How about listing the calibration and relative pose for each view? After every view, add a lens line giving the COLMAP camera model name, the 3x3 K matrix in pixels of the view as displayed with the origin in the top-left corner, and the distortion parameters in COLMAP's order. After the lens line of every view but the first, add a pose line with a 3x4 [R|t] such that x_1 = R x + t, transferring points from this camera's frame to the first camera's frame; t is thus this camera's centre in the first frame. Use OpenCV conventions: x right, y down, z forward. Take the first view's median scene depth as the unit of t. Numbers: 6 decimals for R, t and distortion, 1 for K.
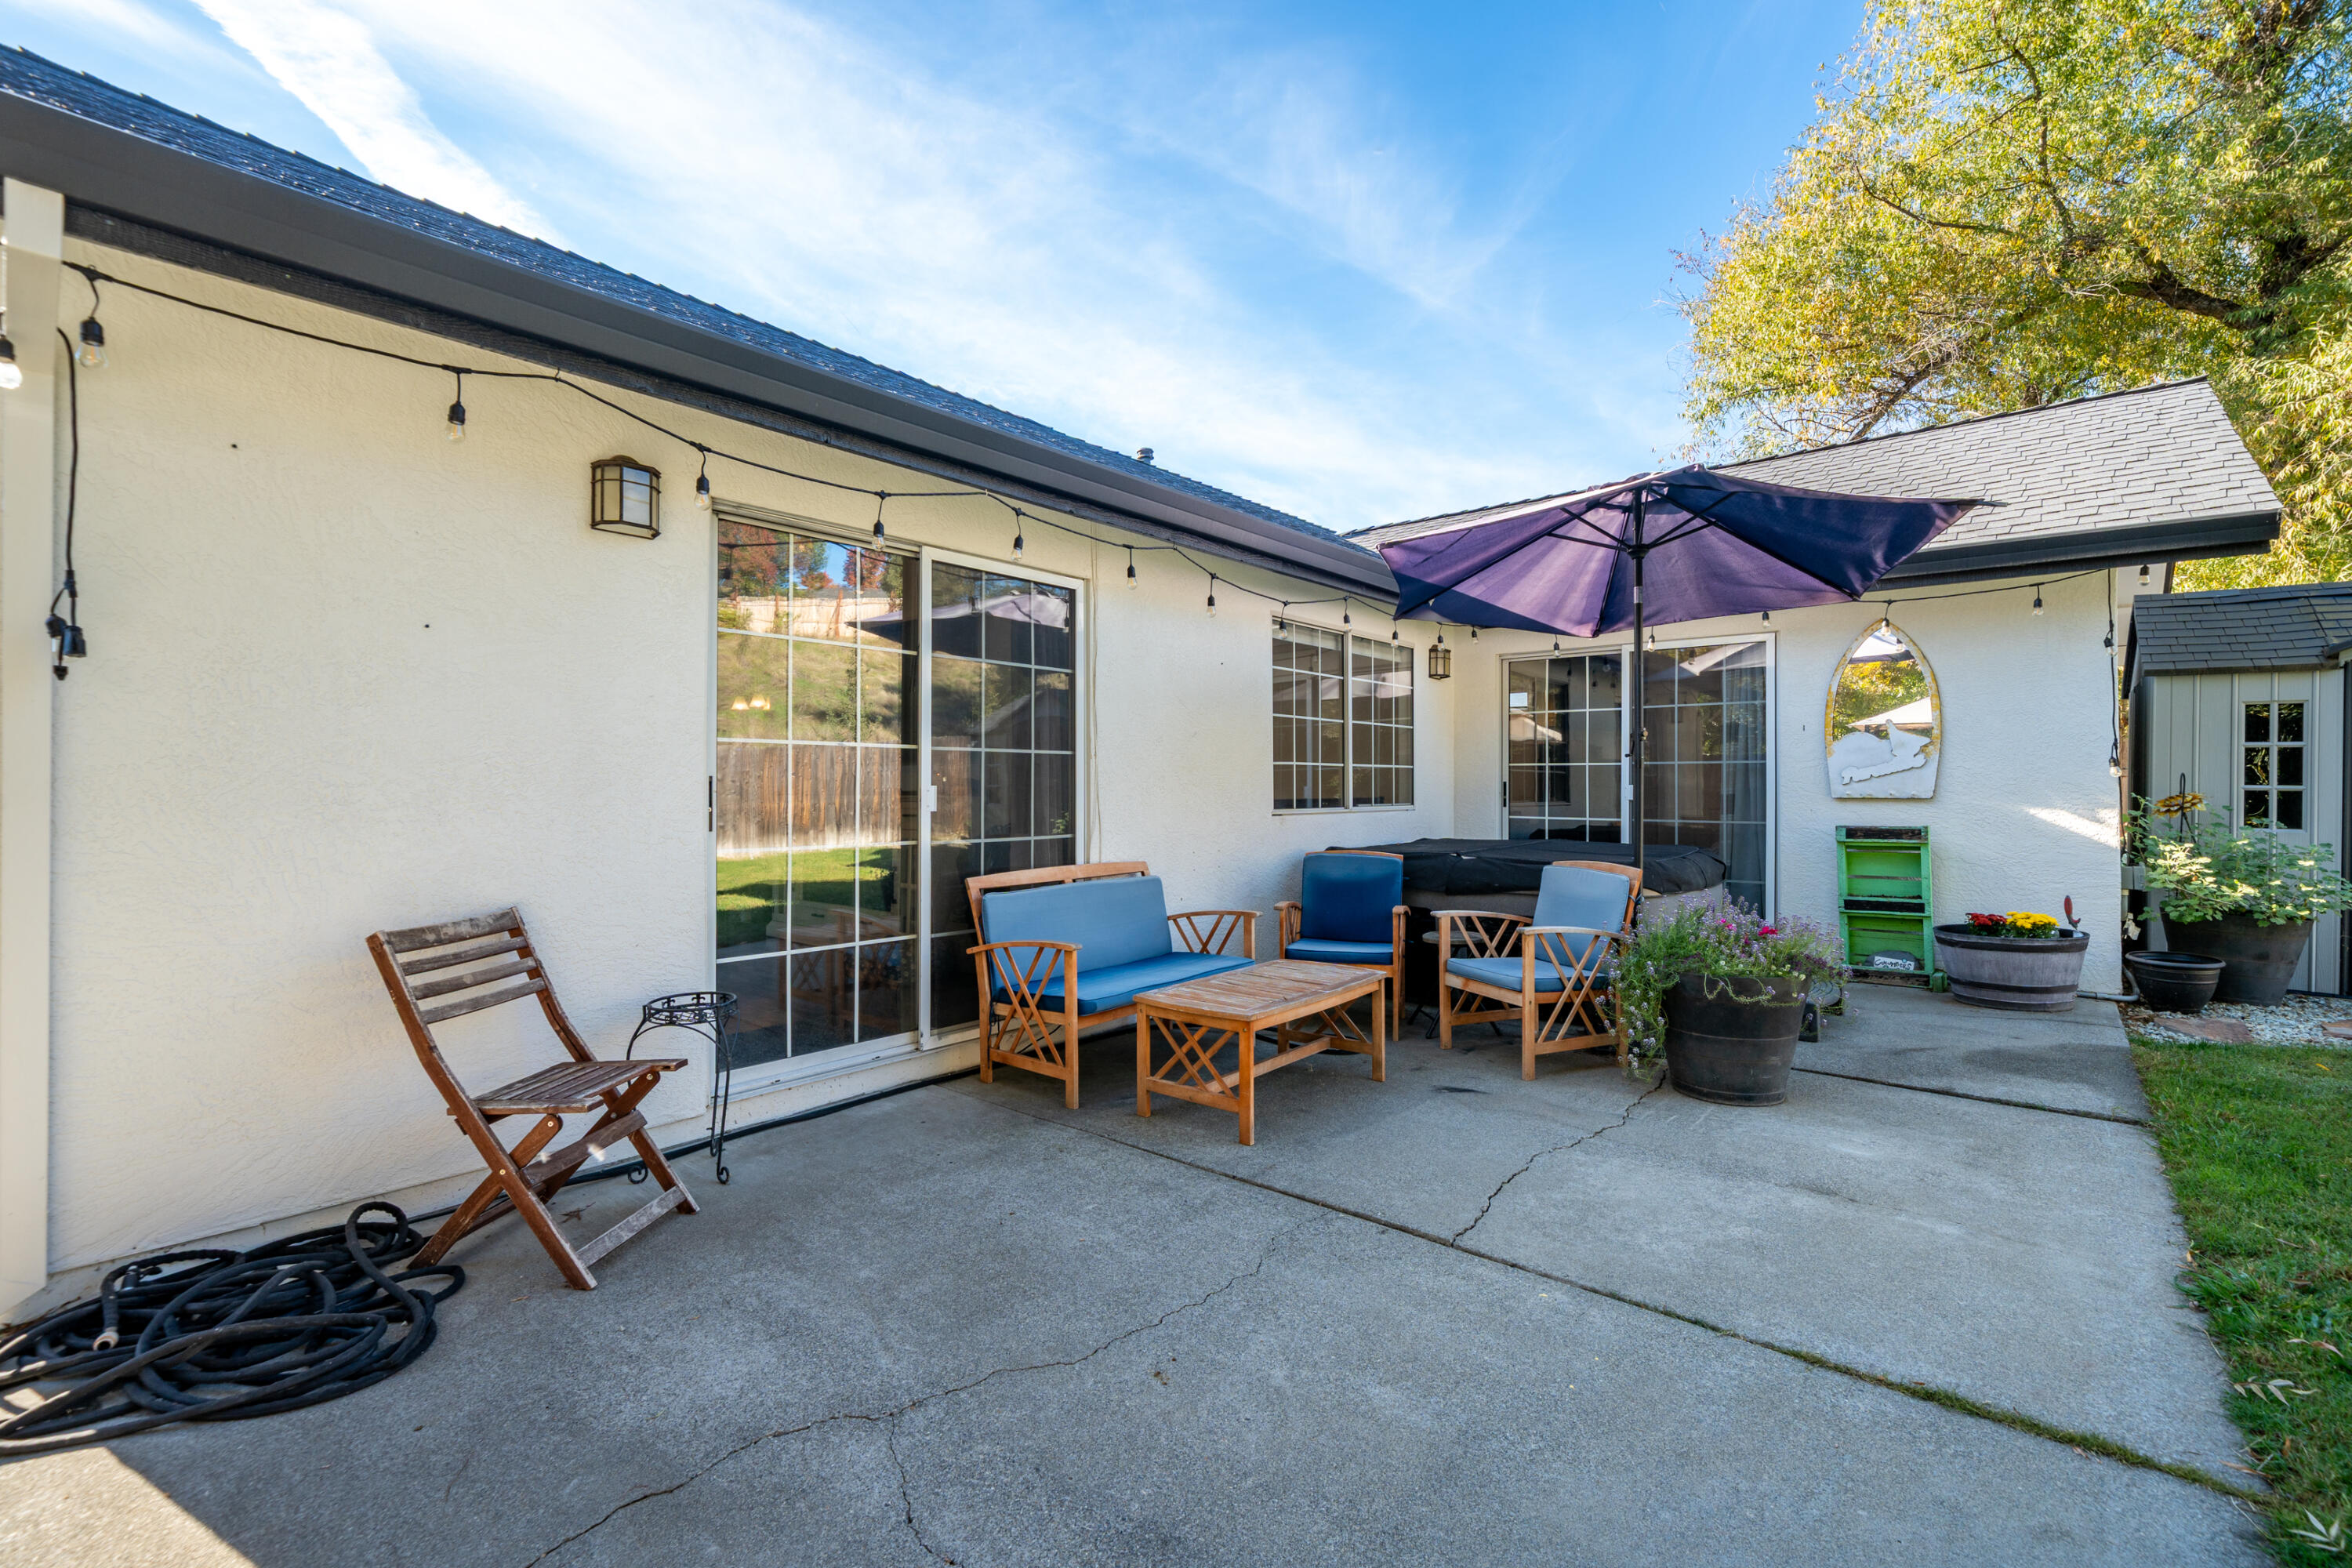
lens RADIAL K [[1037.0, 0, 1174.9], [0, 1037.0, 775.8], [0, 0, 1]] dist [0.001560, 0.000238]
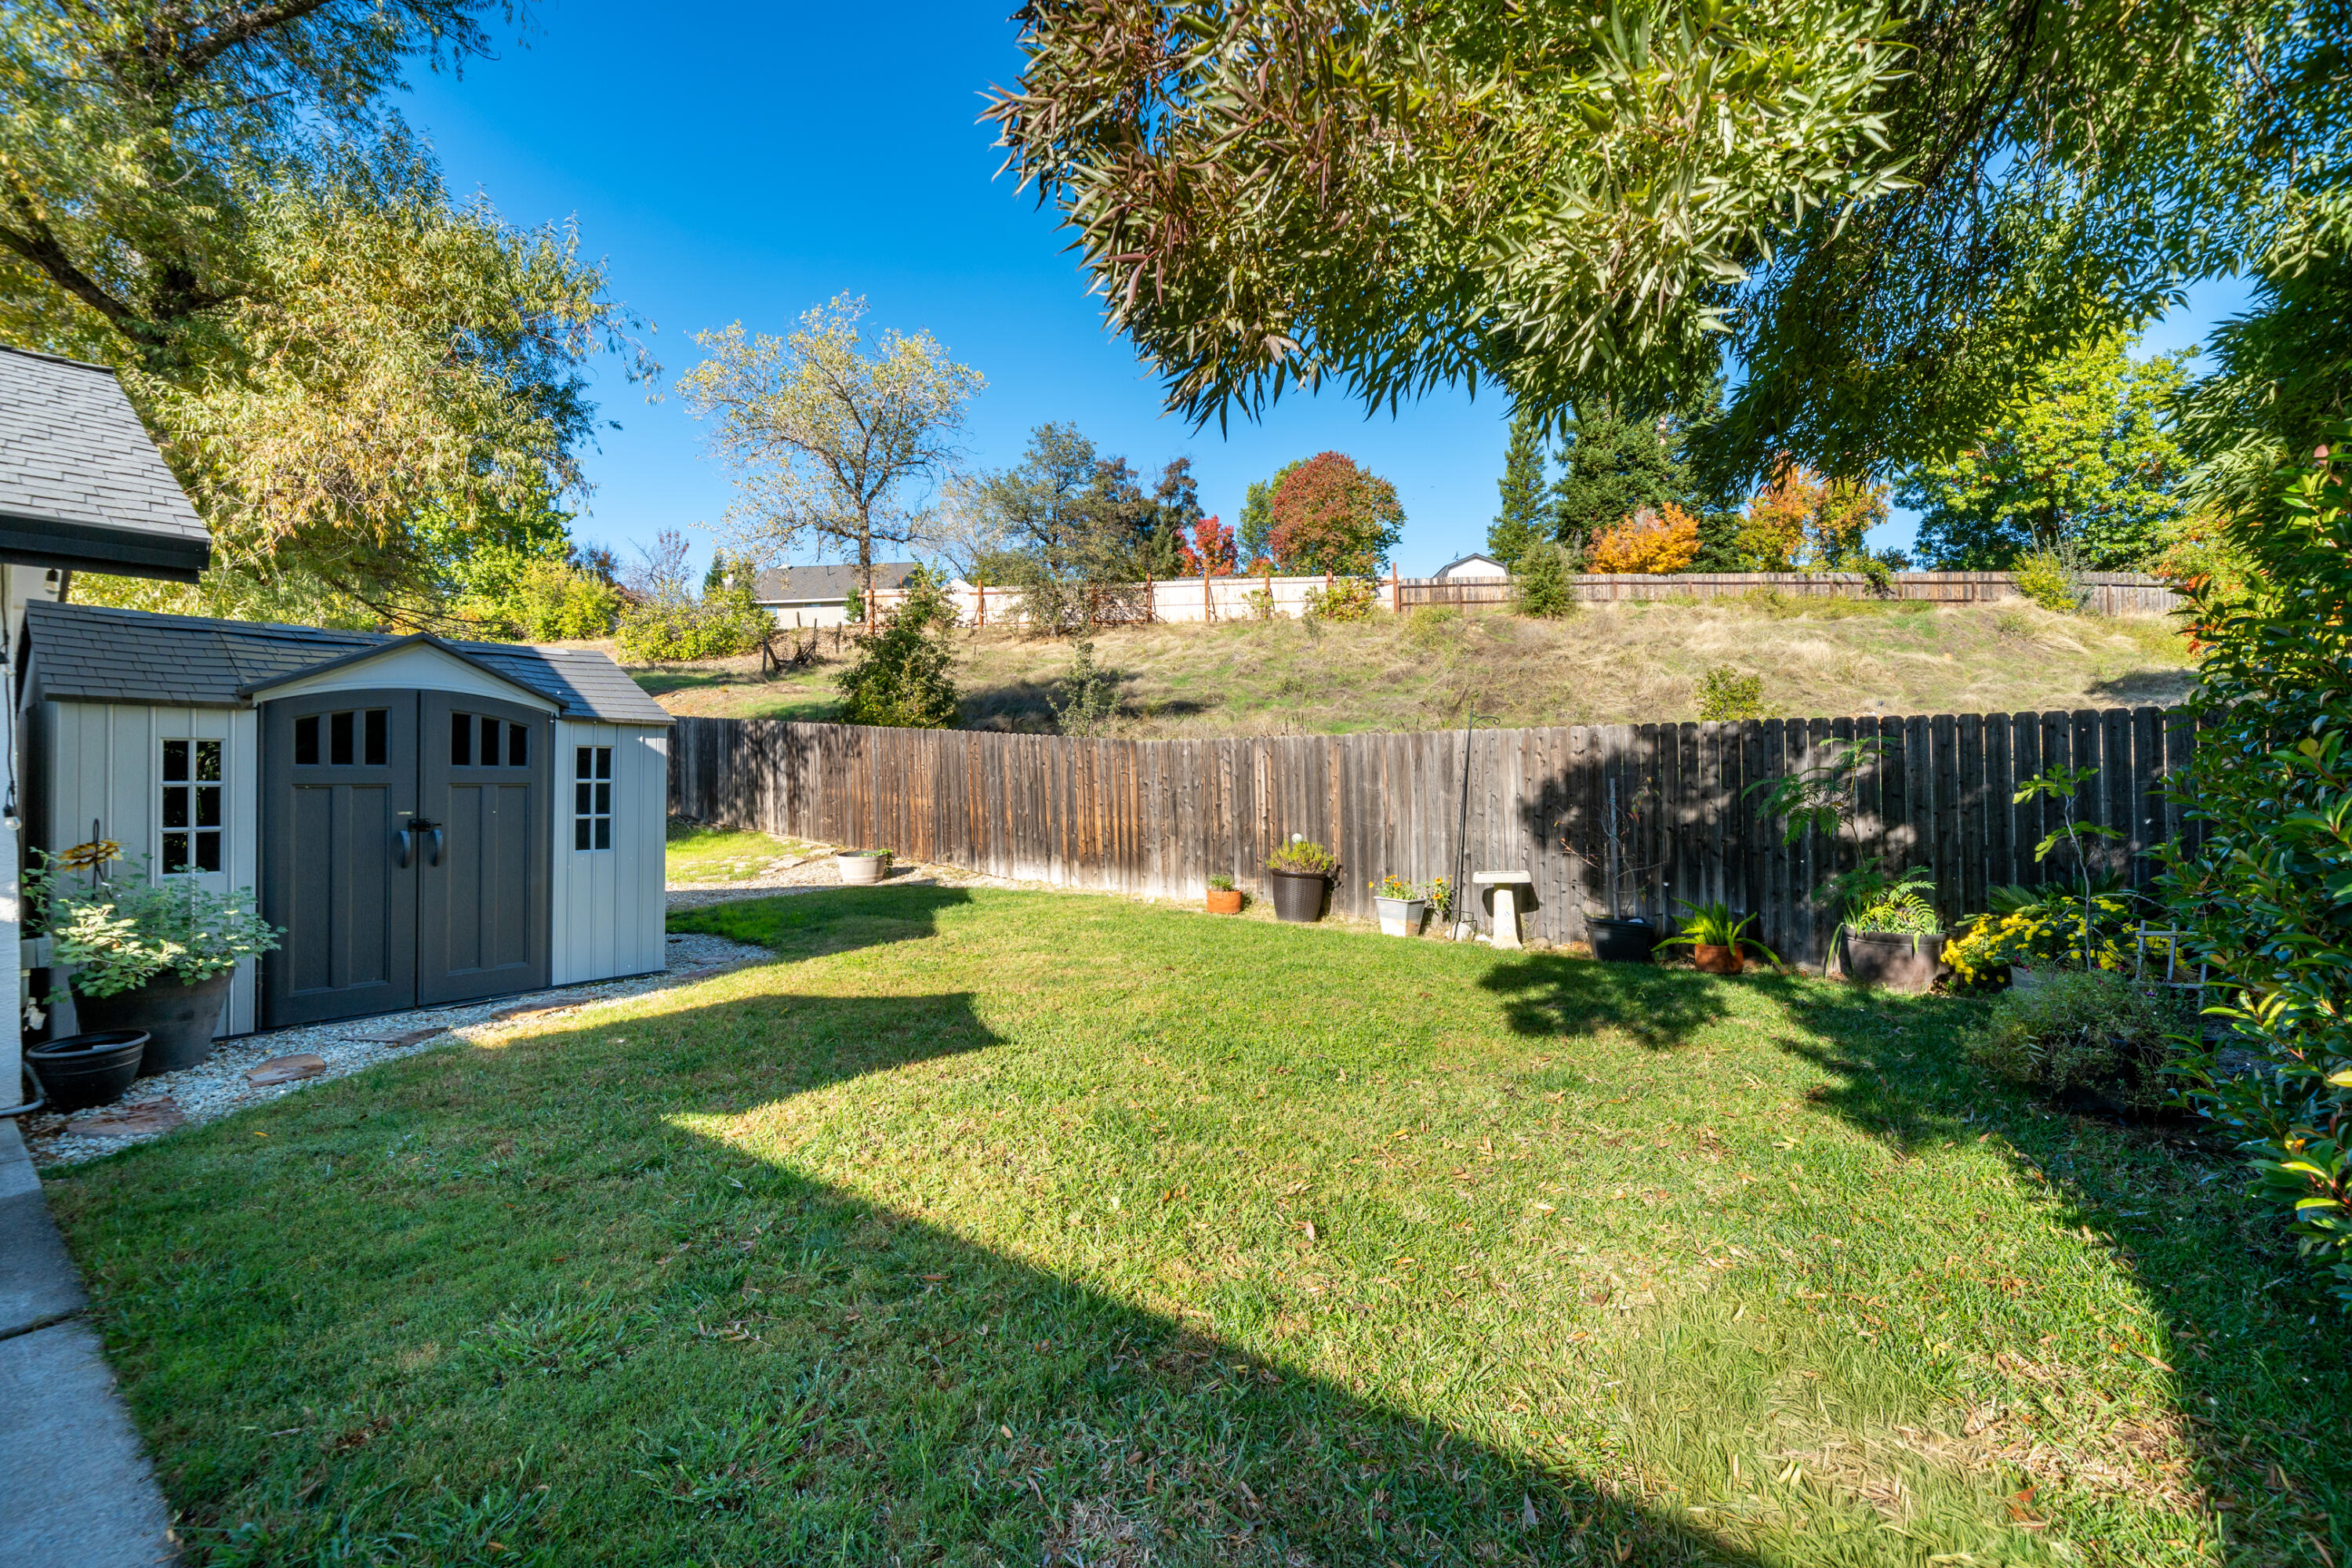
lens RADIAL K [[1037.0, 0, 1174.9], [0, 1037.0, 775.8], [0, 0, 1]] dist [0.001560, 0.000238]
pose [[-0.019835, 0.002435, 0.999800, 0.098641], [0.010783, 0.999939, -0.002222, -0.027418], [-0.999745, 0.010737, -0.019860, 0.130494]]
